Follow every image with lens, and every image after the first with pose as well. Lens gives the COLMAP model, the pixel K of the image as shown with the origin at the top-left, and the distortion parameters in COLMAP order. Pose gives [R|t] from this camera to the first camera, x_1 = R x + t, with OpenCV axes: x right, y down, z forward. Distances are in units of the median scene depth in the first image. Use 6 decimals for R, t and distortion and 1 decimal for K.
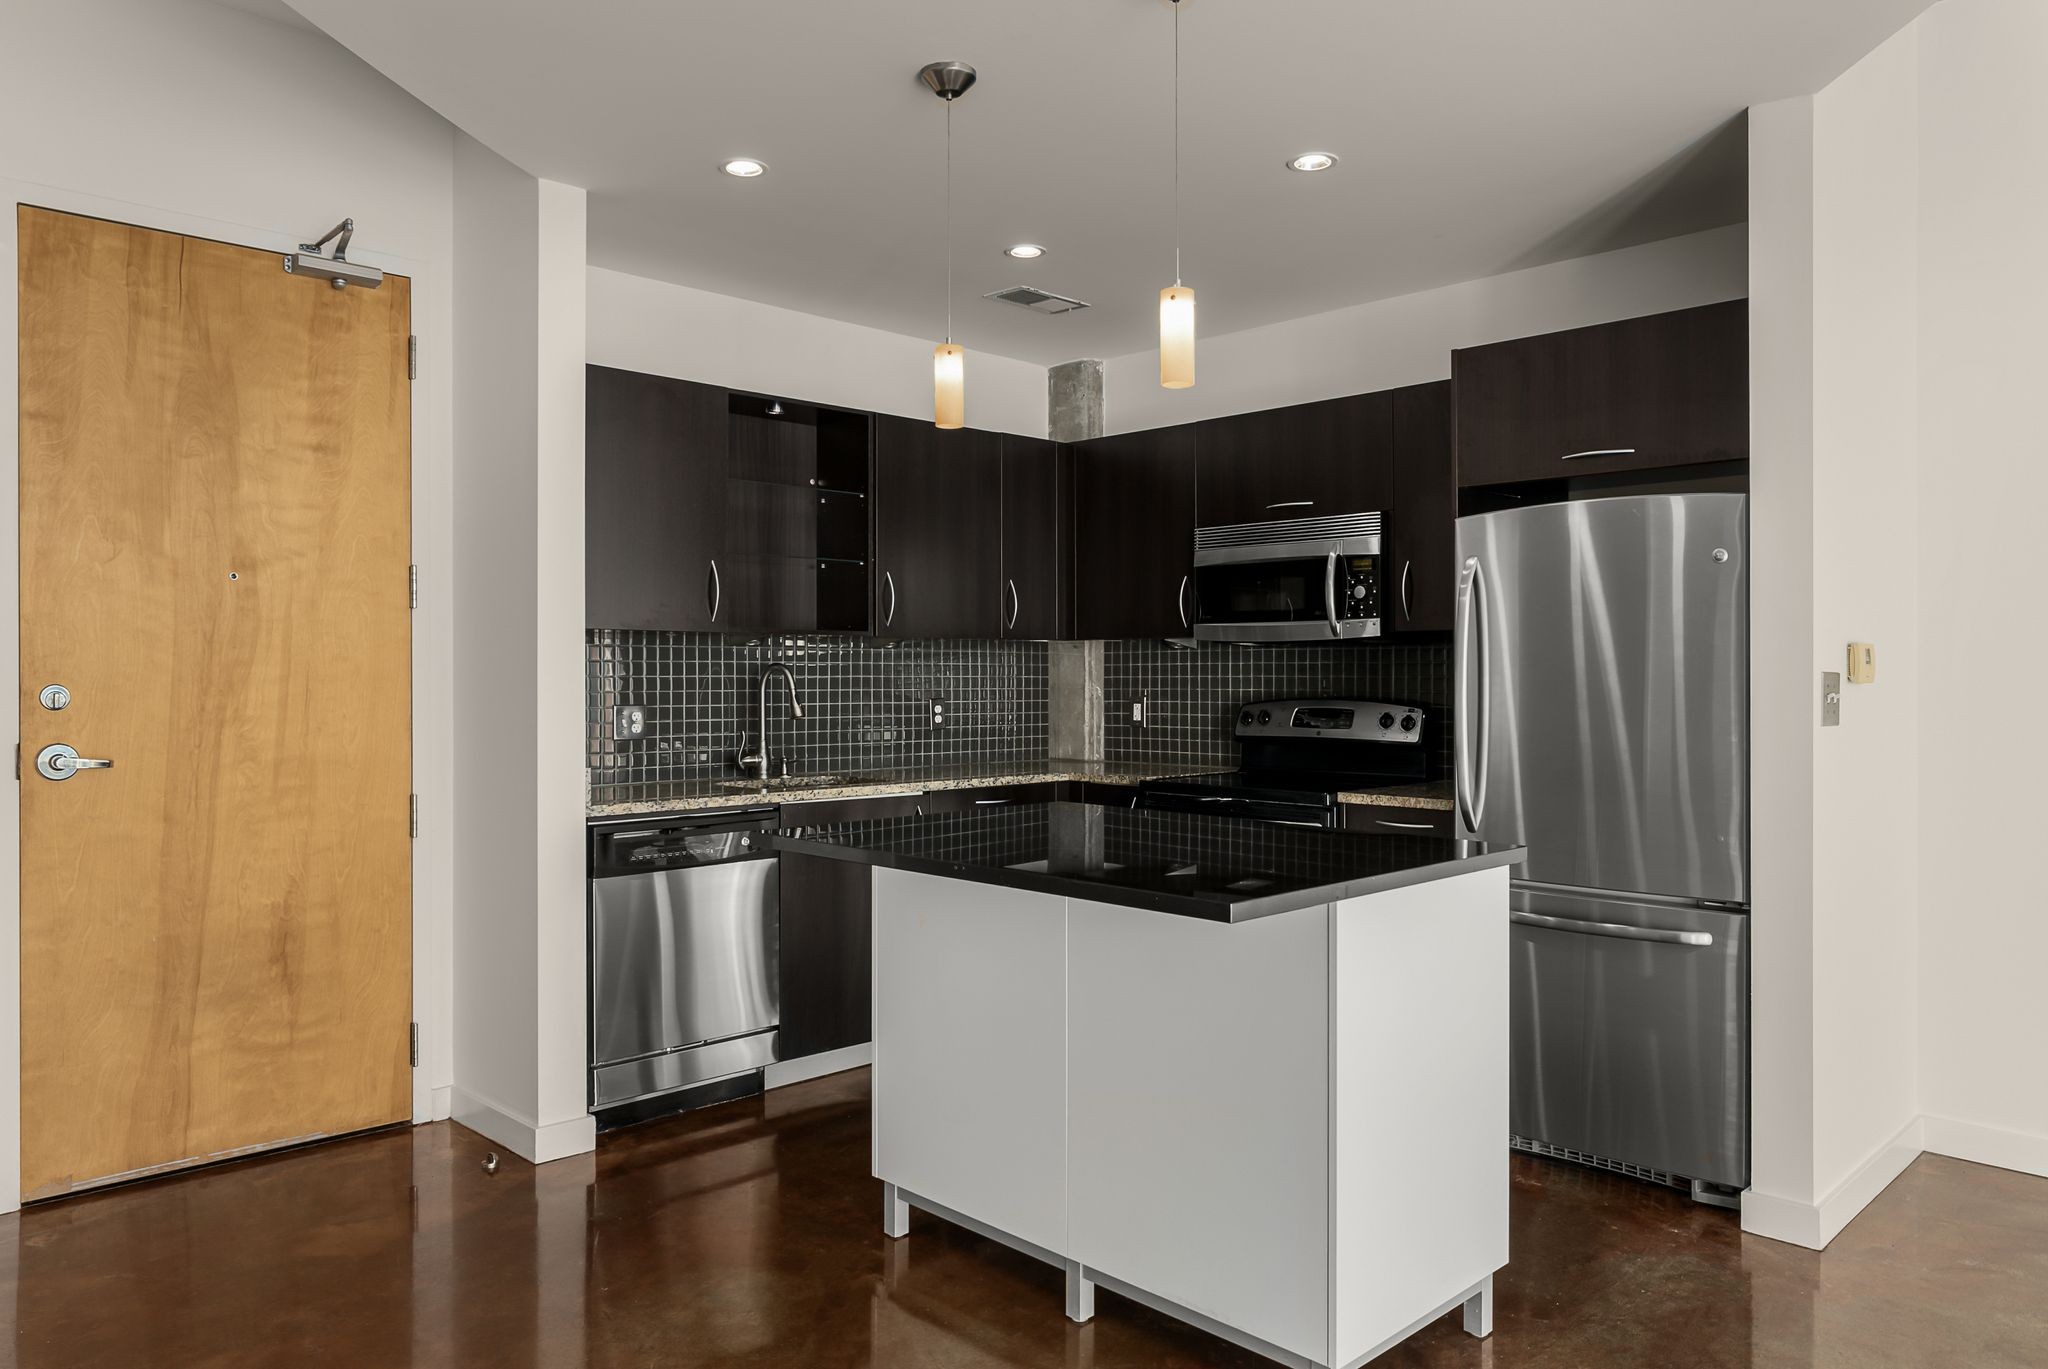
lens RADIAL K [[1393.6, 0, 1022.4], [0, 1393.6, 685.6], [0, 0, 1]] dist [0.032970, 0.001785]
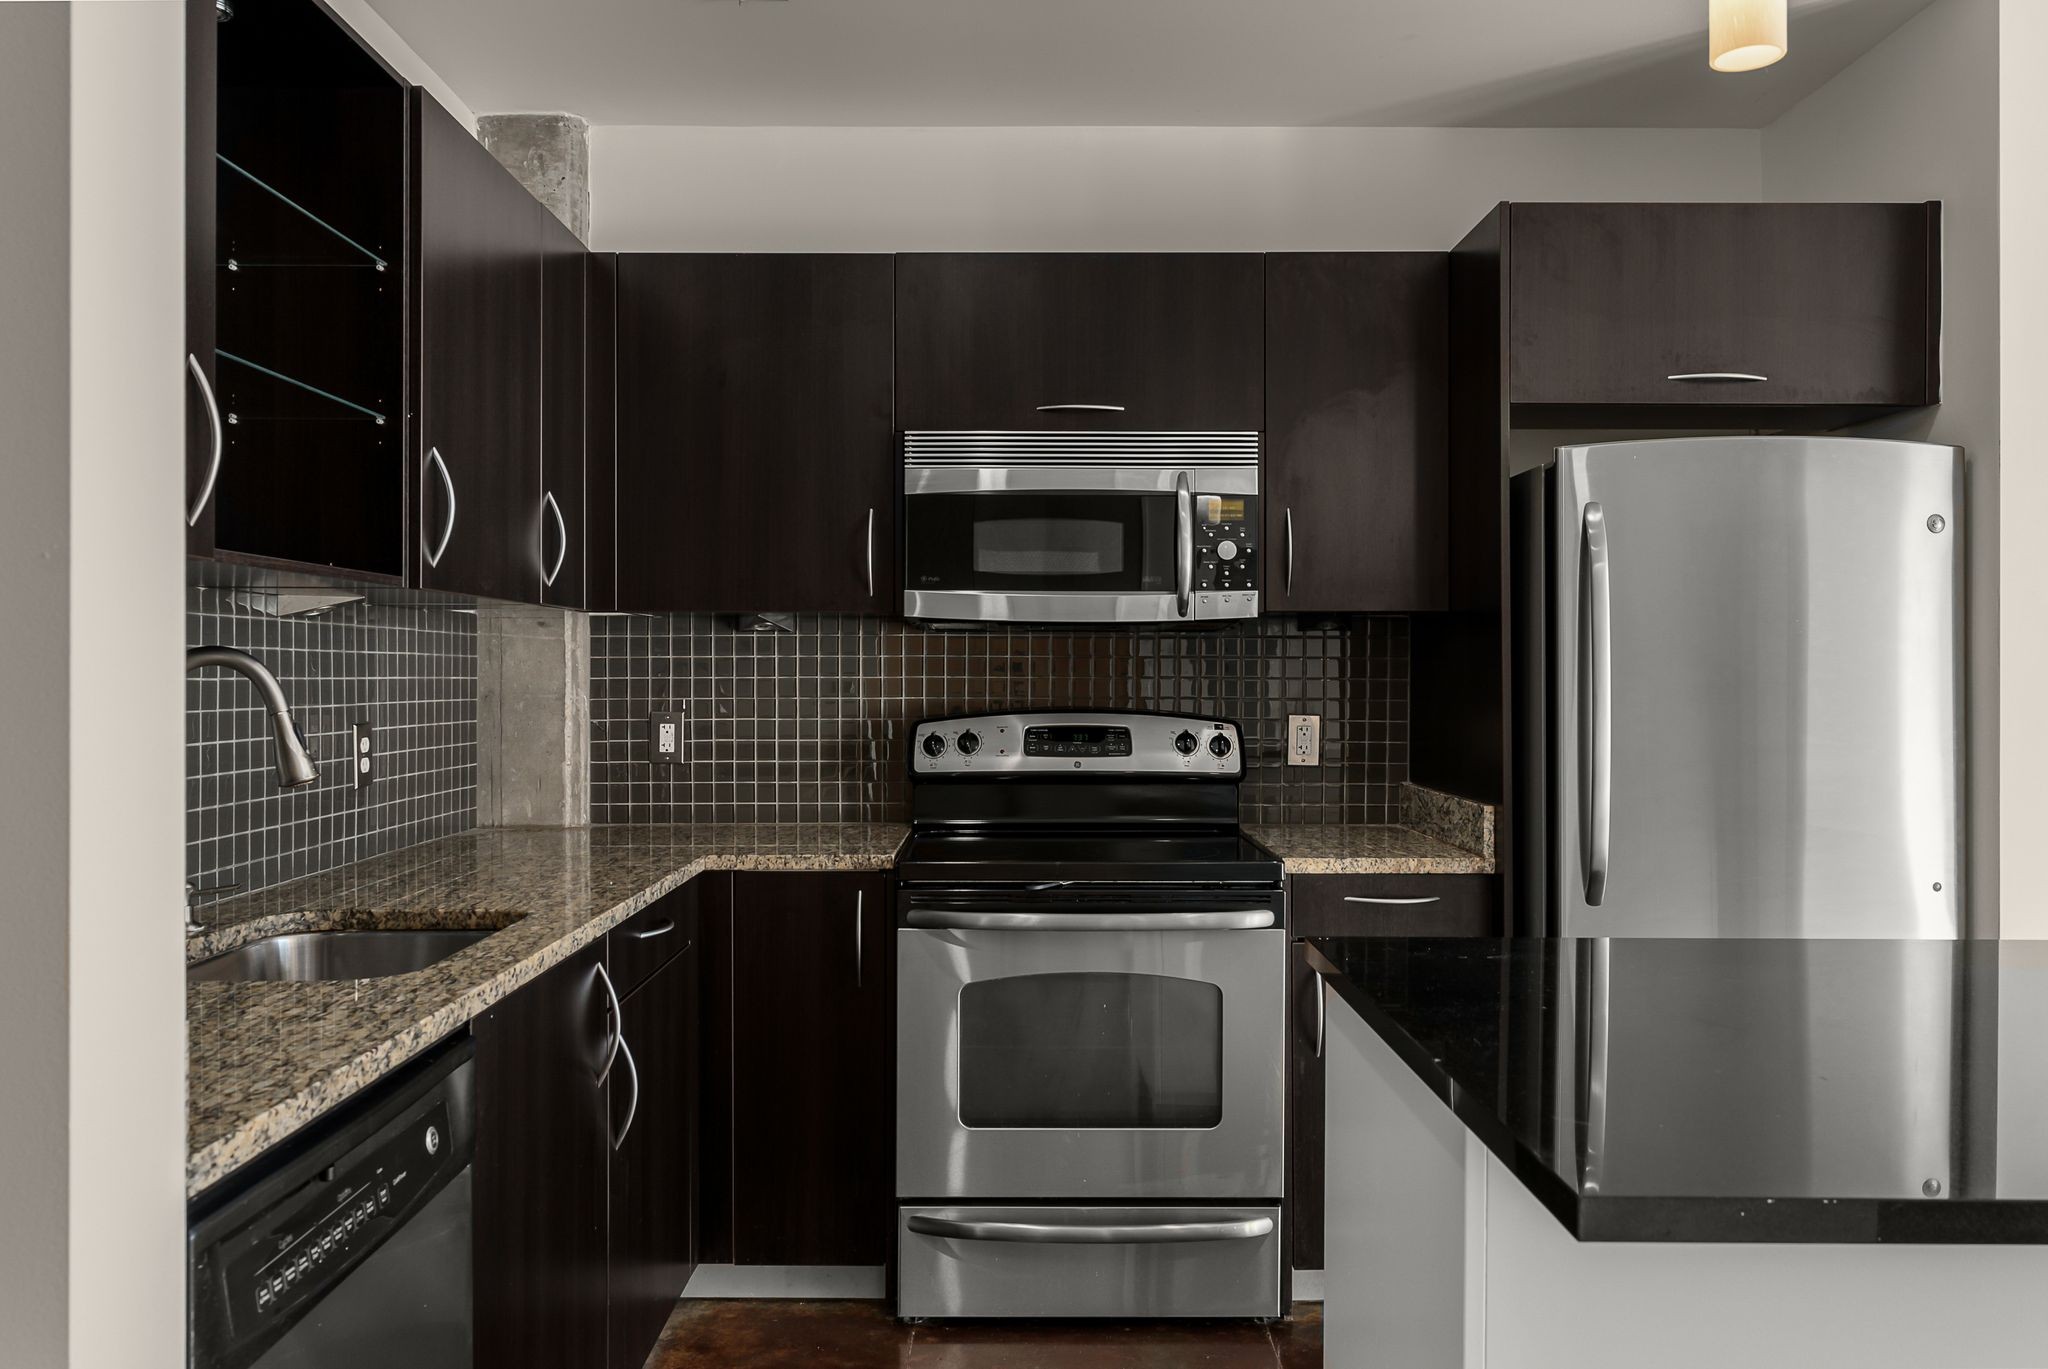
lens RADIAL K [[1518.8, 0, 1022.4], [0, 1518.8, 680.0], [0, 0, 1]] dist [0.002804, -0.000895]
pose [[0.700733, -0.002300, 0.713420, -0.326866], [0.004340, 0.999990, -0.001039, -0.005000], [-0.713410, 0.003824, 0.700736, 0.544285]]
